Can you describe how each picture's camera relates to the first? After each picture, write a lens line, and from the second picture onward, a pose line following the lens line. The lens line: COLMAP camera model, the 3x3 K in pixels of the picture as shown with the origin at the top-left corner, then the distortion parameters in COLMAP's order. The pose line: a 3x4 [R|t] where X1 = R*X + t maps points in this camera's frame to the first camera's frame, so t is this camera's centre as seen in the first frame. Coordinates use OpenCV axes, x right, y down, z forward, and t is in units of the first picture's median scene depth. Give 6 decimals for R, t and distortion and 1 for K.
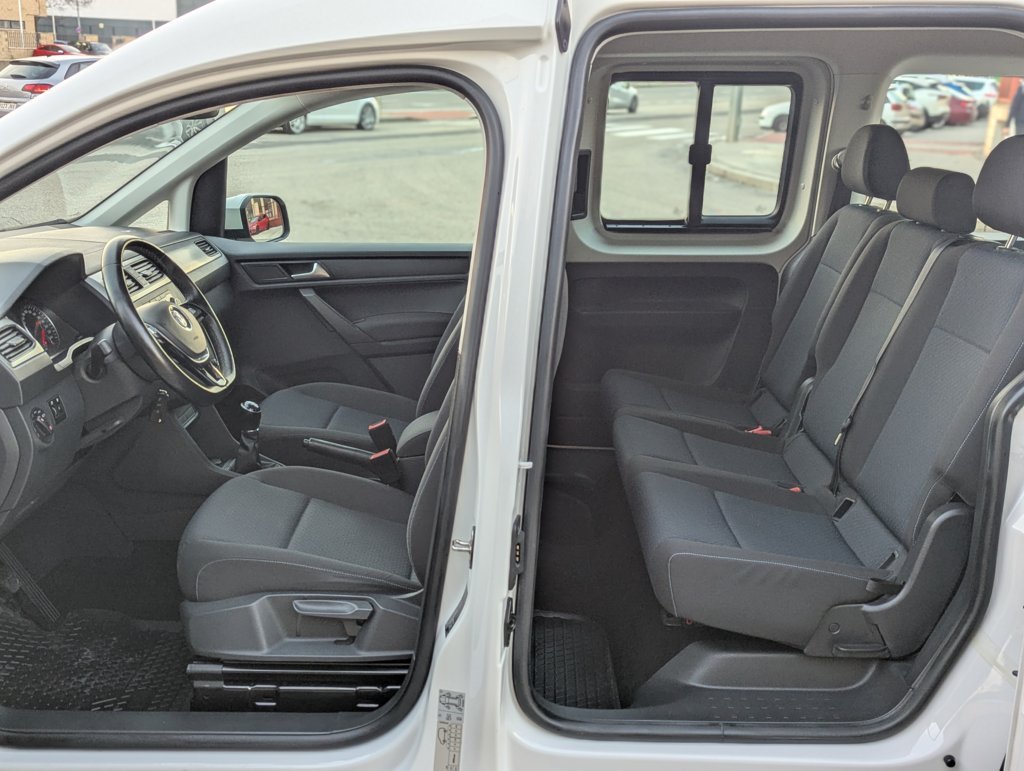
lens RADIAL K [[1114.7, 0, 505.7], [0, 1114.7, 380.0], [0, 0, 1]] dist [0.100241, -0.154823]
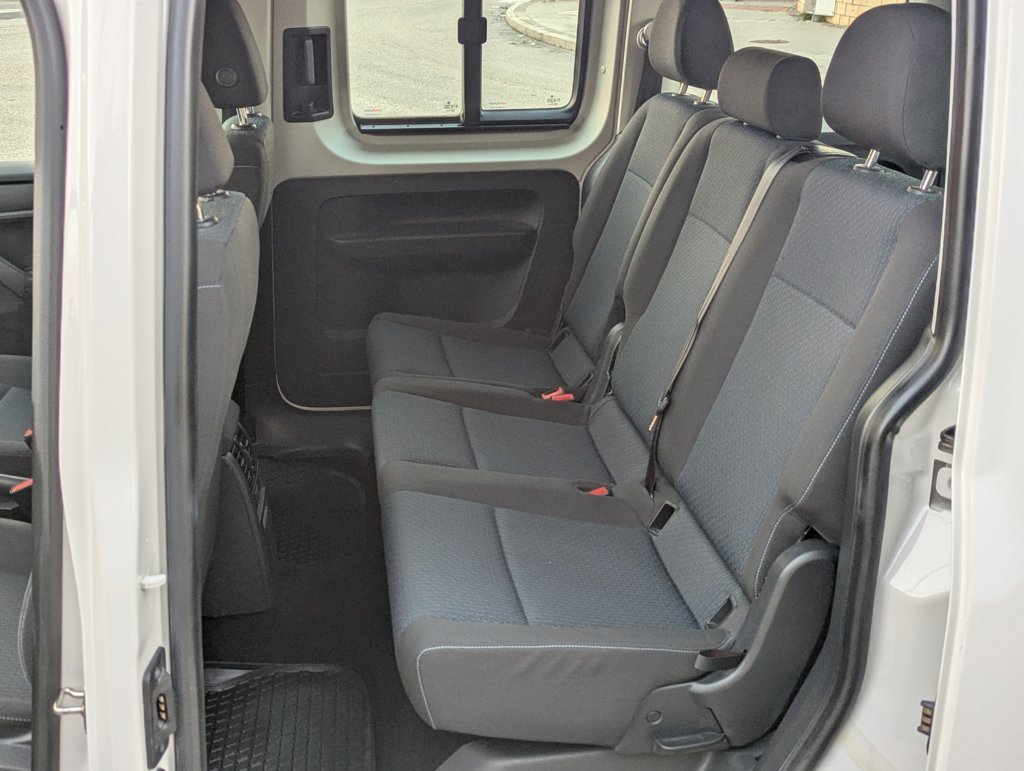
lens RADIAL K [[1114.7, 0, 505.7], [0, 1114.7, 380.0], [0, 0, 1]] dist [0.100241, -0.154823]
pose [[0.987680, -0.067072, 0.141386, 0.093474], [0.050578, 0.991821, 0.117188, -0.069214], [-0.148089, -0.108593, 0.982994, 0.279244]]
